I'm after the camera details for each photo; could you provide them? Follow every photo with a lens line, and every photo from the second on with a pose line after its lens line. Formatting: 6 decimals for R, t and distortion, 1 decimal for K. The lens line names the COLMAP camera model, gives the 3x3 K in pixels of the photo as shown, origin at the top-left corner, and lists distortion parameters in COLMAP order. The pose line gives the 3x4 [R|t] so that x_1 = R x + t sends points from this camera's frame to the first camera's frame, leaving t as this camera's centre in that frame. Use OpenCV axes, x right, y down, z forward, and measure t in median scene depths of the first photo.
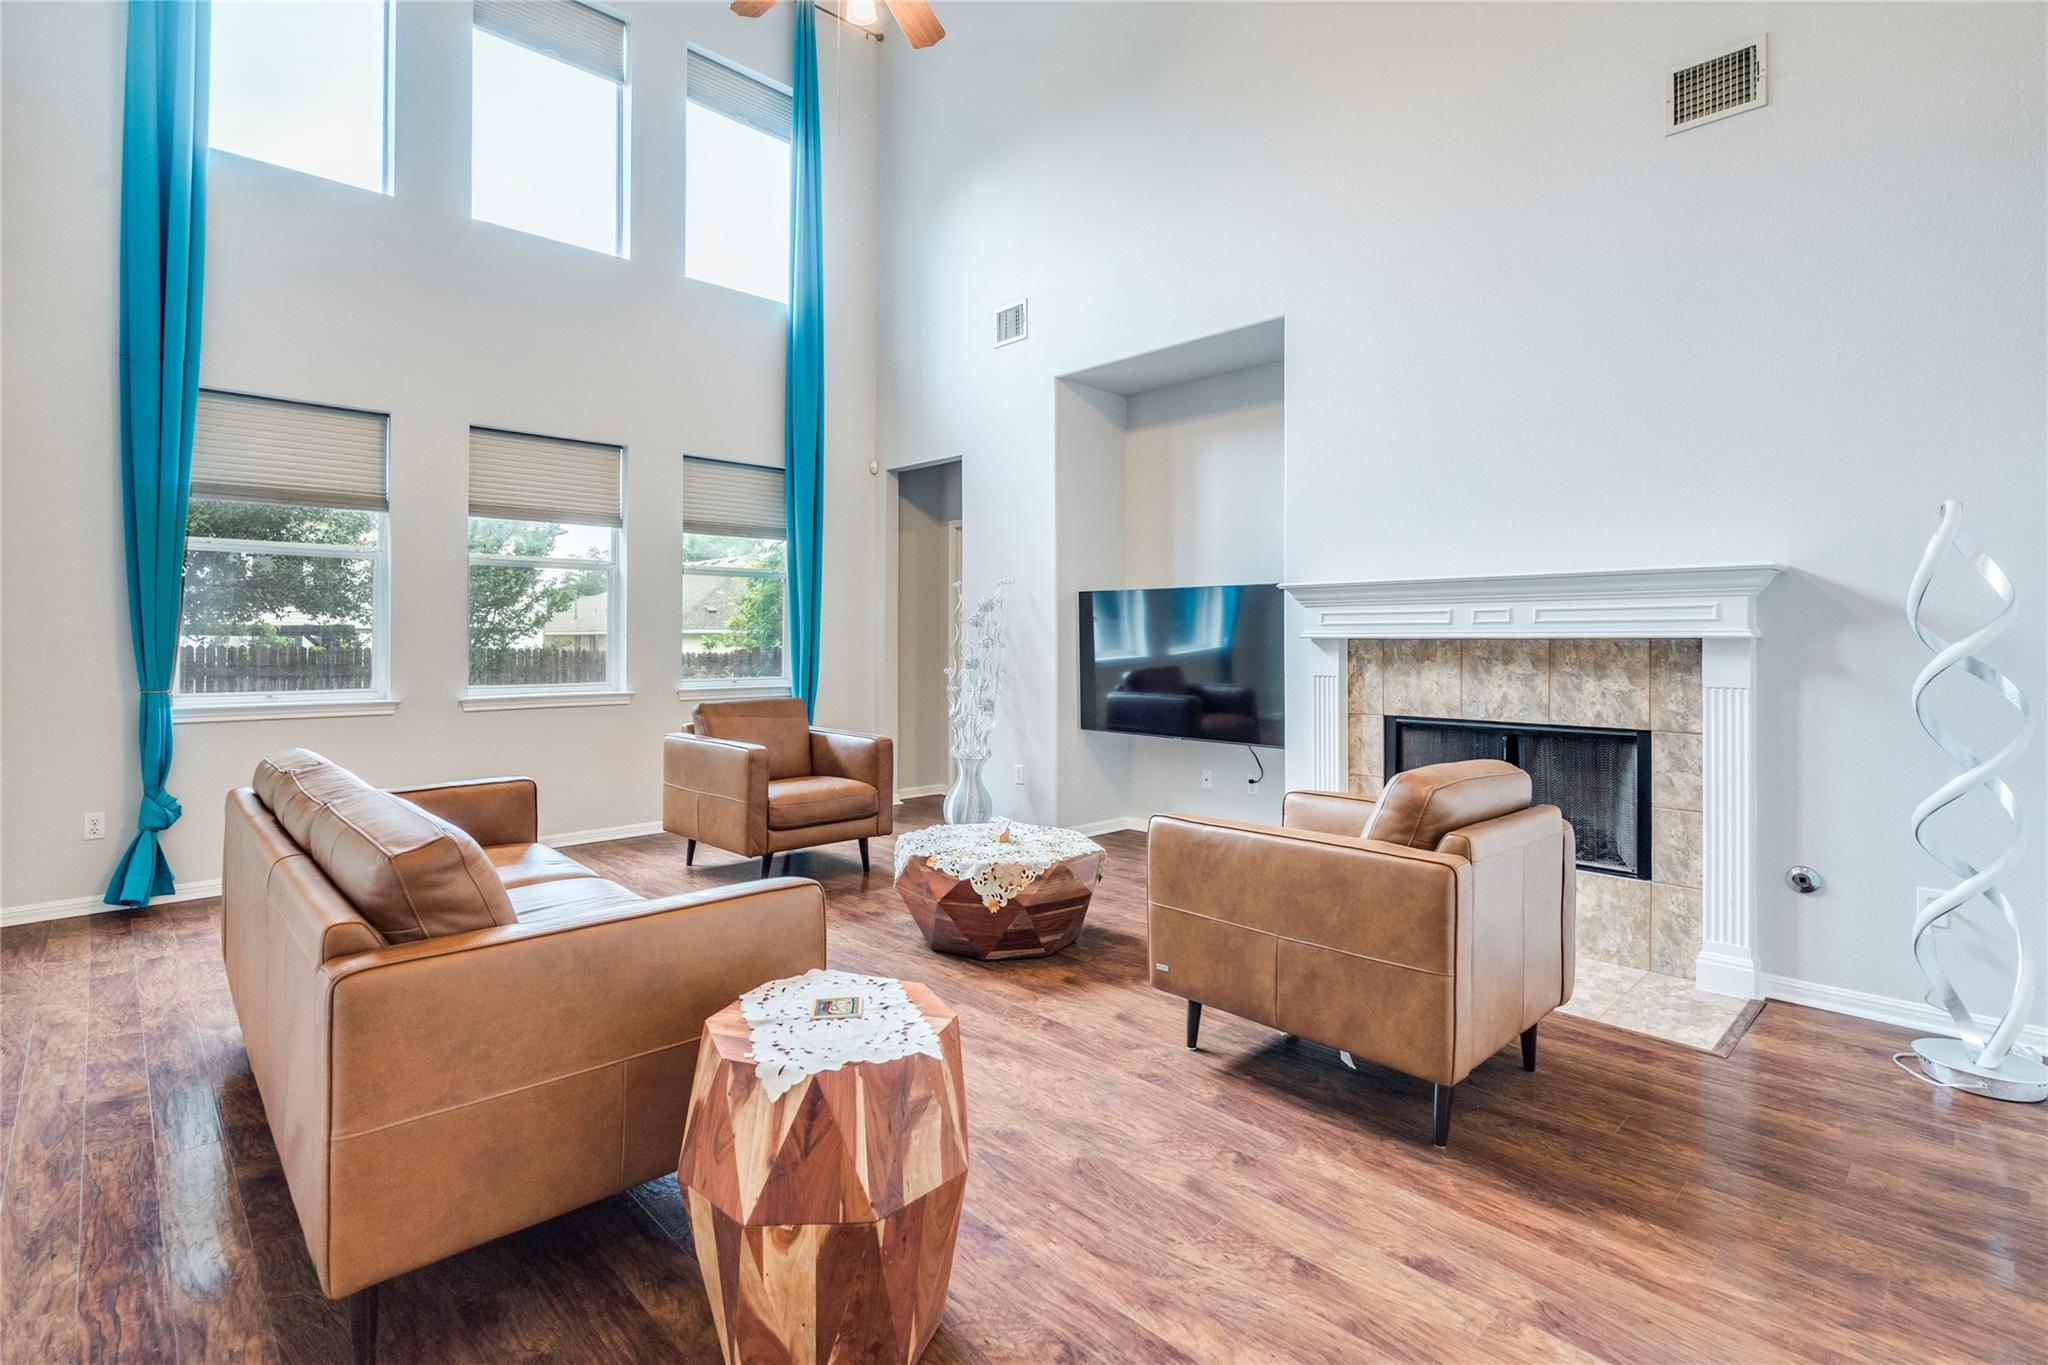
lens RADIAL K [[962.9, 0, 1028.3], [0, 962.9, 625.8], [0, 0, 1]] dist [-0.001779, -0.000163]
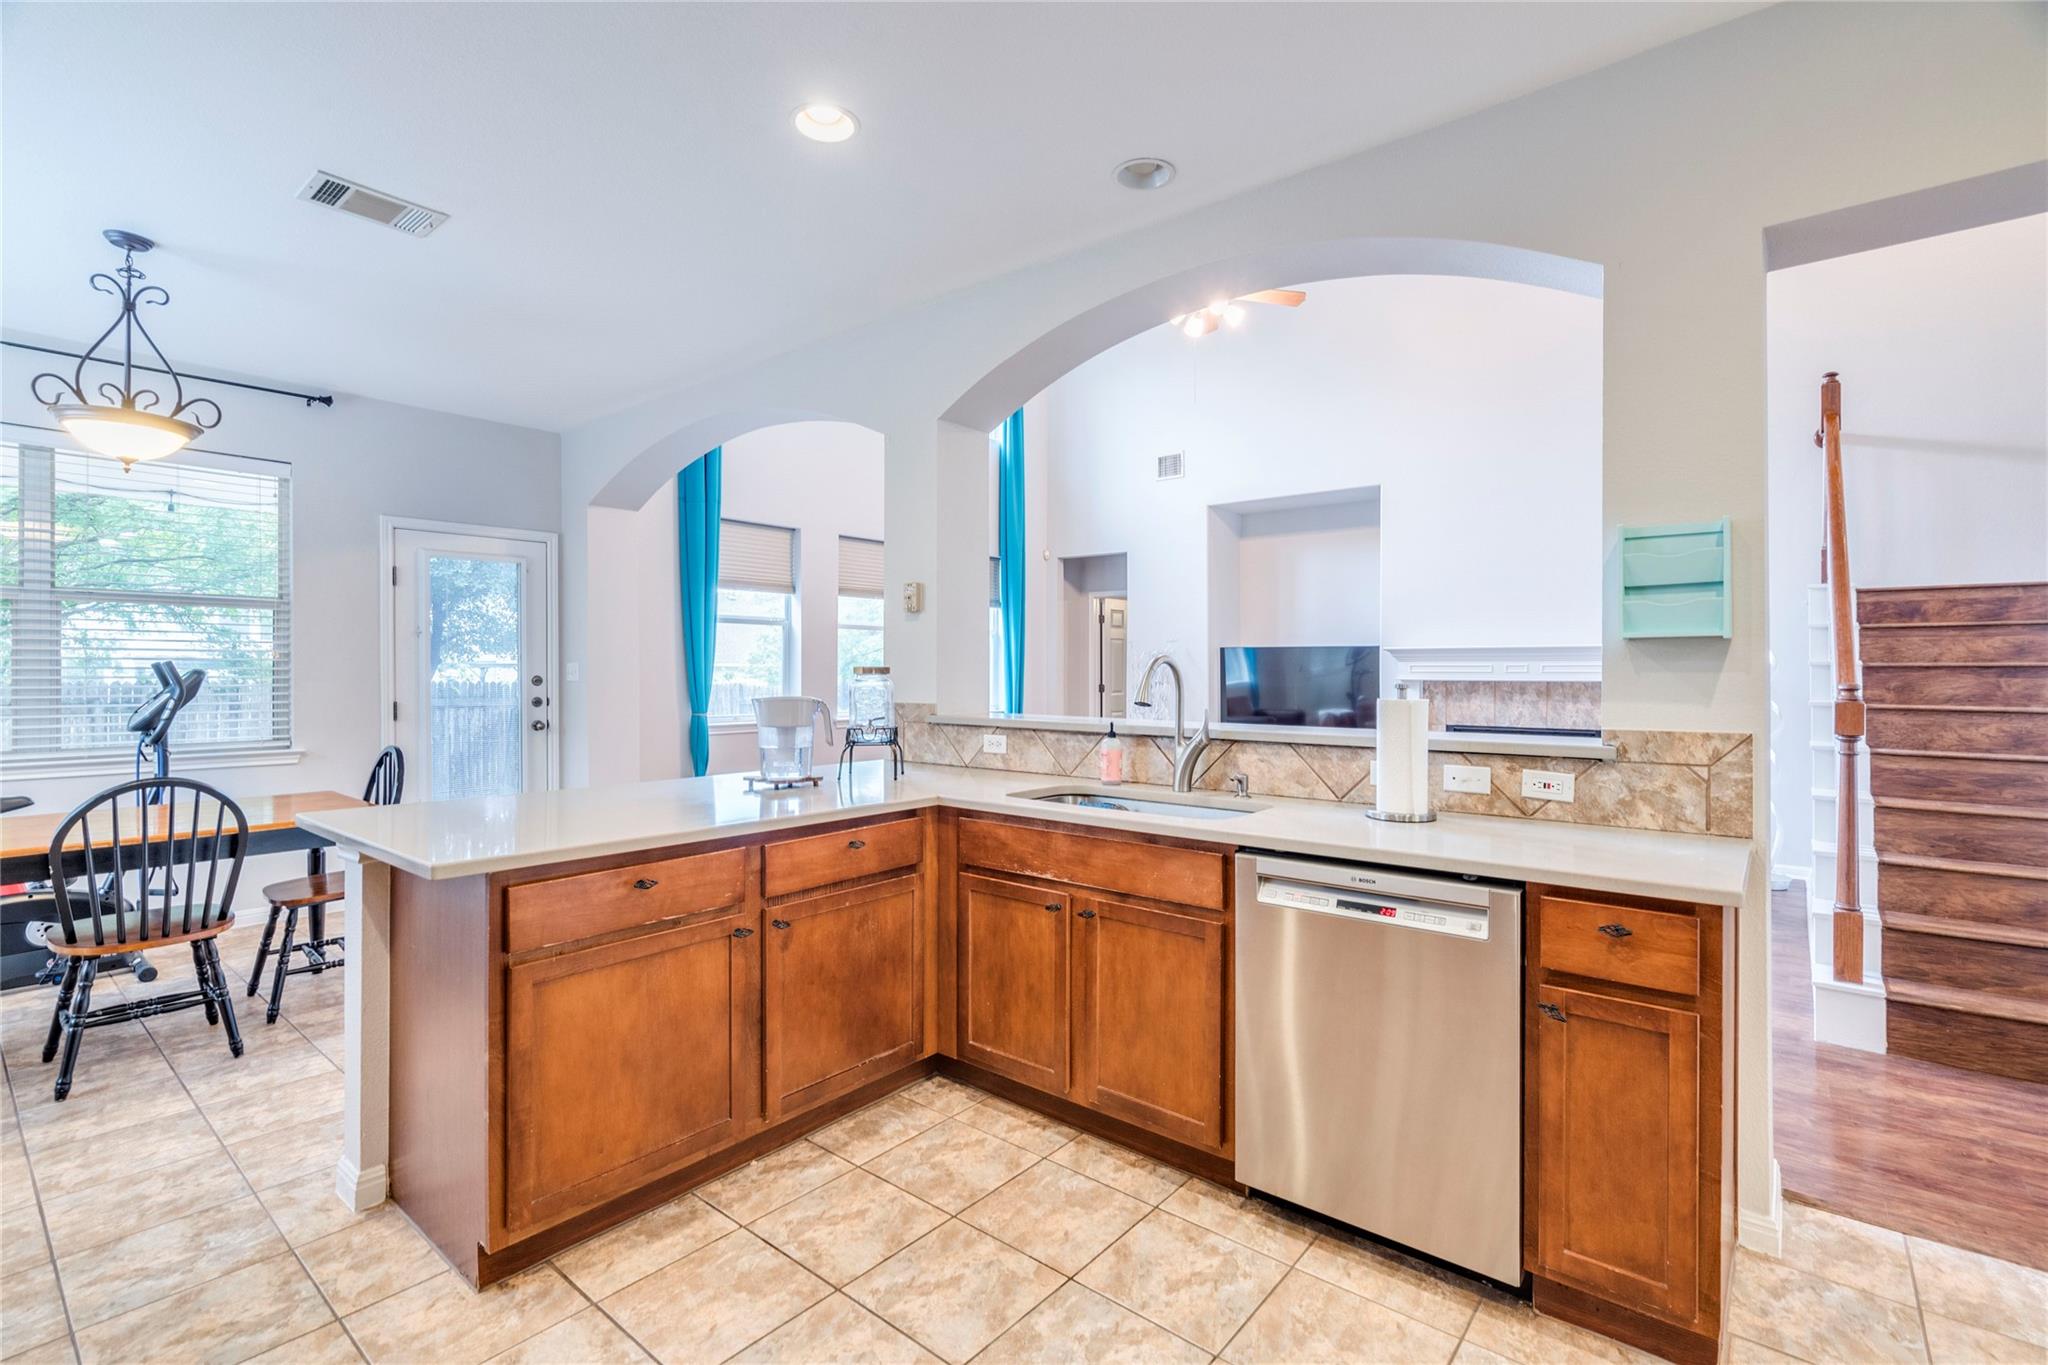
lens RADIAL K [[930.0, 0, 1014.9], [0, 930.0, 667.3], [0, 0, 1]] dist [-0.001122, 0.000065]
pose [[0.994905, 0.003400, 0.100758, -0.560830], [-0.004369, 0.999946, 0.009392, -0.022287], [-0.100720, -0.009784, 0.994867, -0.571221]]
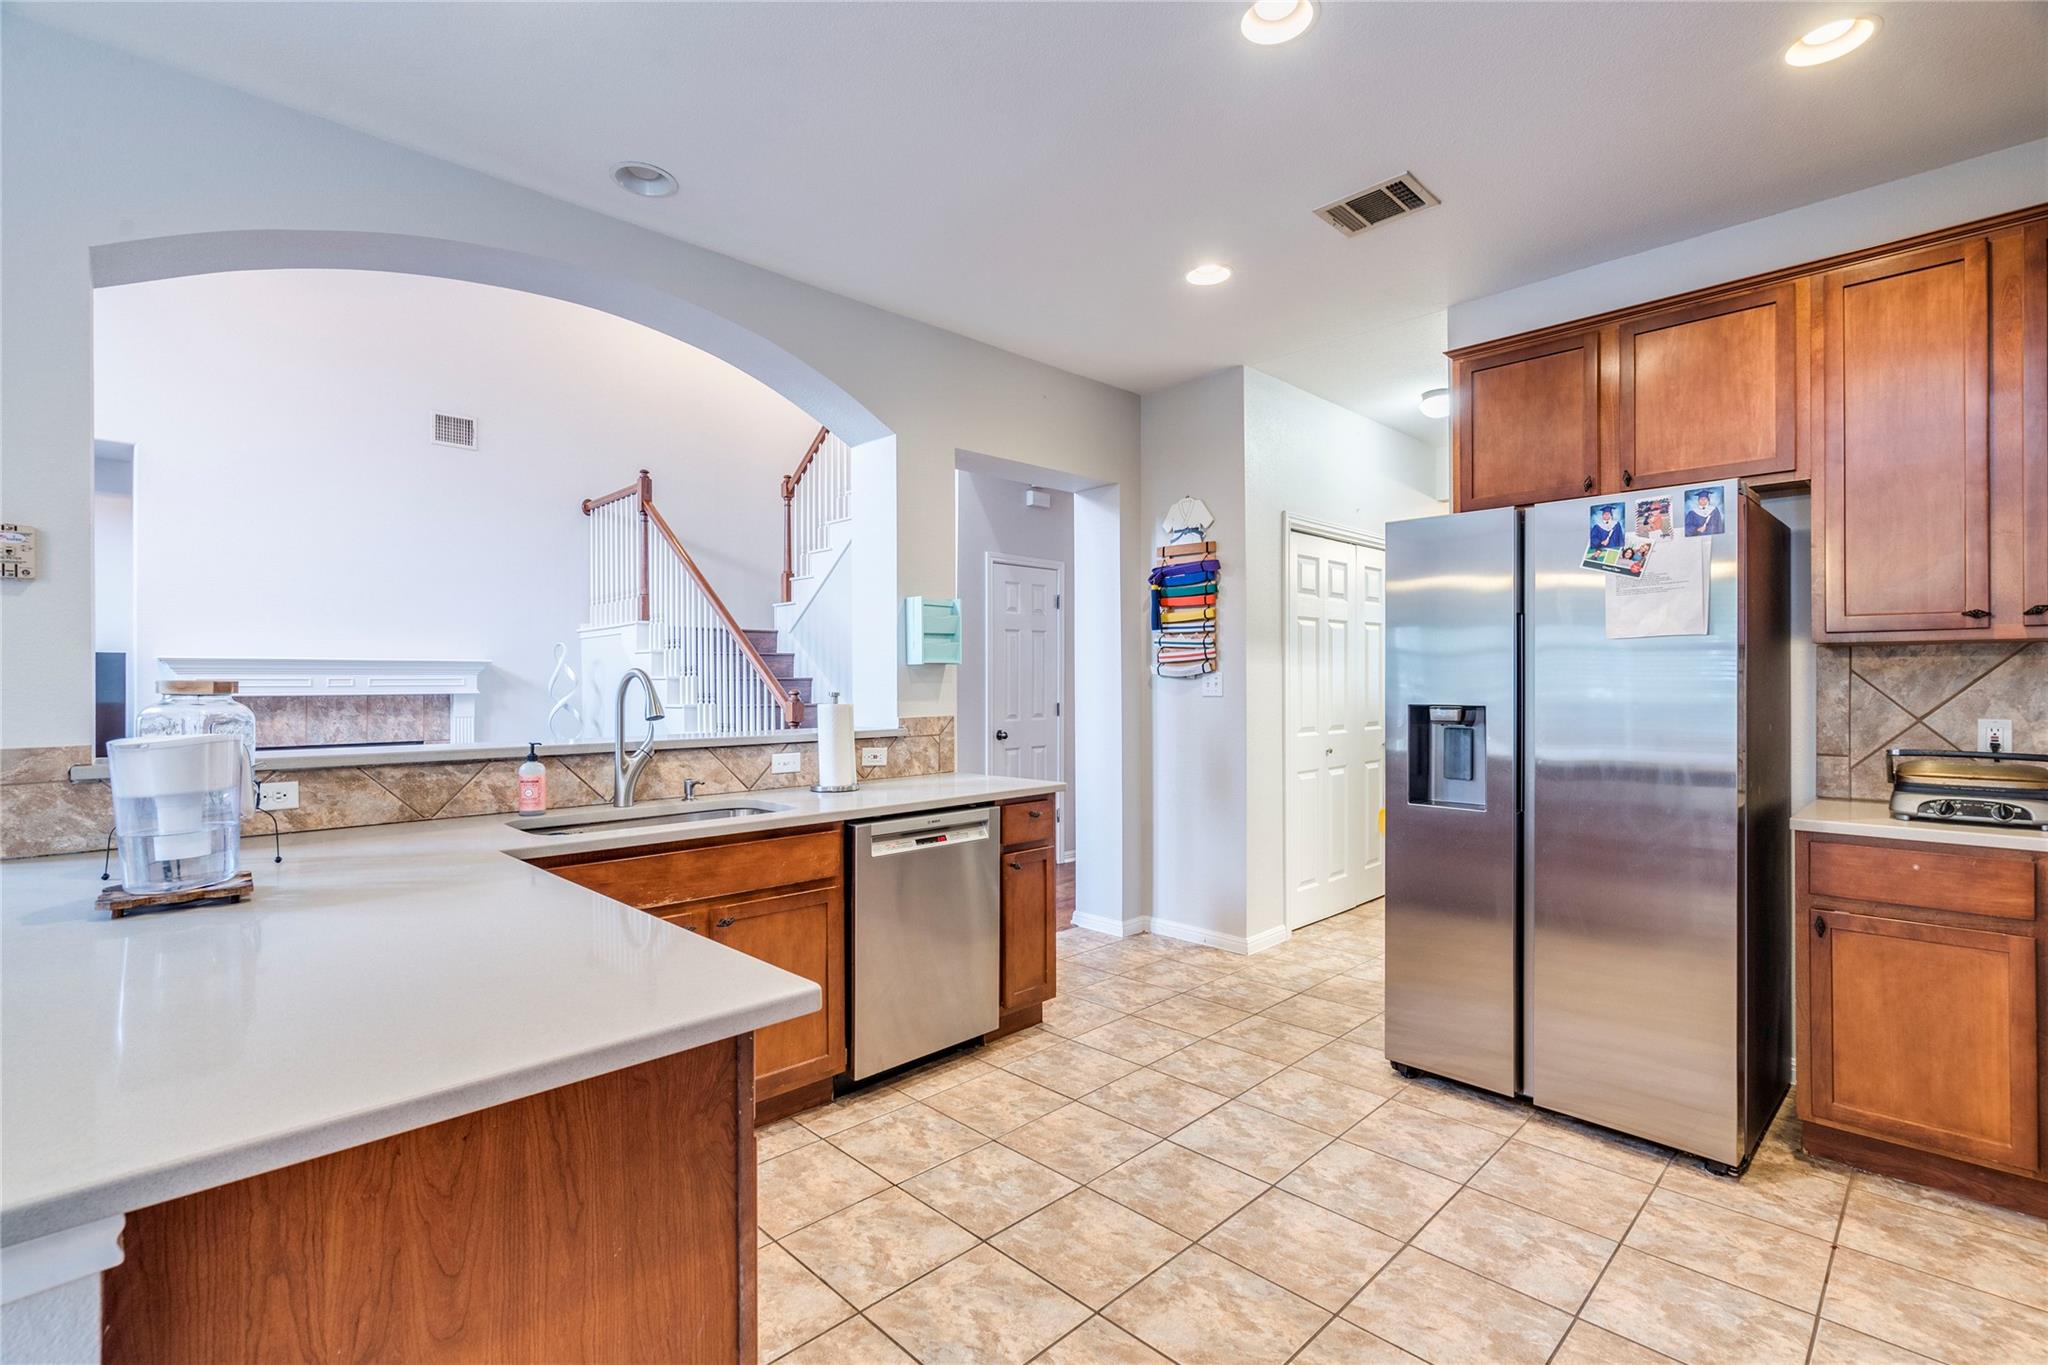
lens RADIAL K [[935.9, 0, 1024.0], [0, 935.9, 682.5], [0, 0, 1]] dist [0.000757, 0.001178]
pose [[-0.005474, 0.001210, 0.999984, -1.055567], [-0.008838, 0.999960, -0.001258, -0.016632], [-0.999946, -0.008845, -0.005463, -0.184267]]
